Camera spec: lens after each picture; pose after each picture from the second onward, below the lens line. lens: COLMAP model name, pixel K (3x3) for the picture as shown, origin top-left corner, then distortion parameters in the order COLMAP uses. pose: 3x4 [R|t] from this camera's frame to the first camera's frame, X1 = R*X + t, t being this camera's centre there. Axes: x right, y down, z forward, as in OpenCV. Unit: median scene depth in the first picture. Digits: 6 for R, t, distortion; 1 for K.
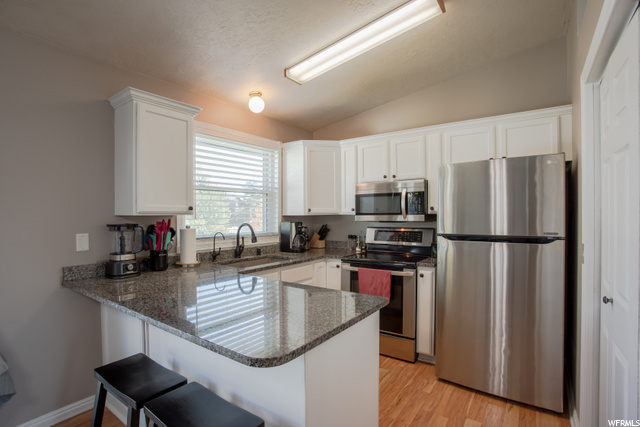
lens RADIAL K [[314.7, 0, 318.4], [0, 314.7, 214.3], [0, 0, 1]] dist [-0.070463, 0.031252]
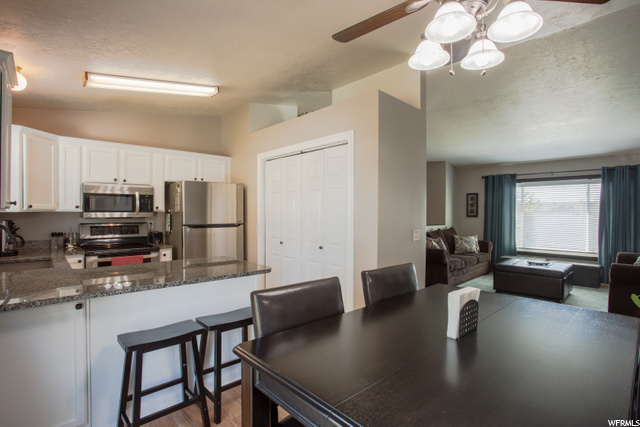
lens RADIAL K [[314.7, 0, 318.4], [0, 314.7, 214.3], [0, 0, 1]] dist [-0.070463, 0.031252]
pose [[0.197811, 0.000605, 0.980240, -0.803549], [-0.004689, 0.999989, 0.000330, 0.006325], [-0.980229, -0.004662, 0.197812, 0.027700]]
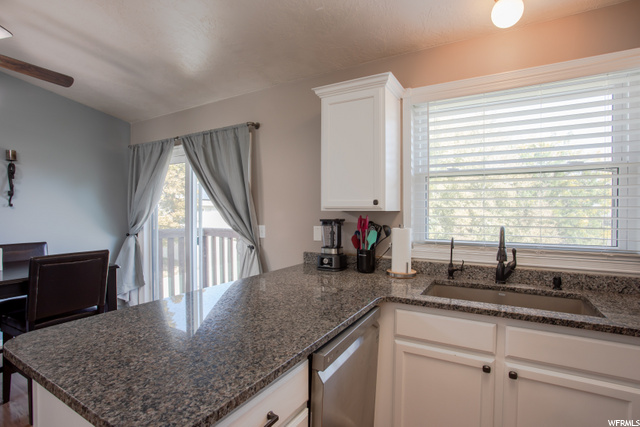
lens RADIAL K [[314.7, 0, 318.4], [0, 314.7, 214.3], [0, 0, 1]] dist [-0.070463, 0.031252]
pose [[0.093064, 0.015041, -0.995547, 0.295075], [-0.003261, 0.999885, 0.014801, -0.000330], [0.995655, 0.001869, 0.093102, 0.597551]]
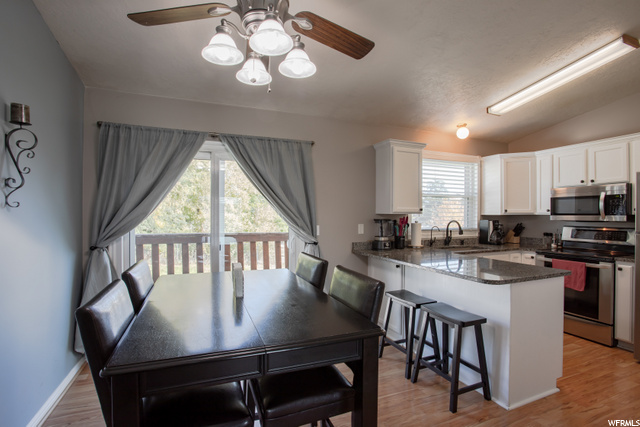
lens RADIAL K [[314.7, 0, 318.4], [0, 314.7, 214.3], [0, 0, 1]] dist [-0.070463, 0.031252]
pose [[0.851231, 0.007626, -0.524735, -0.023501], [-0.006606, 0.999971, 0.003817, 0.000898], [0.524749, 0.000217, 0.851257, -0.451519]]
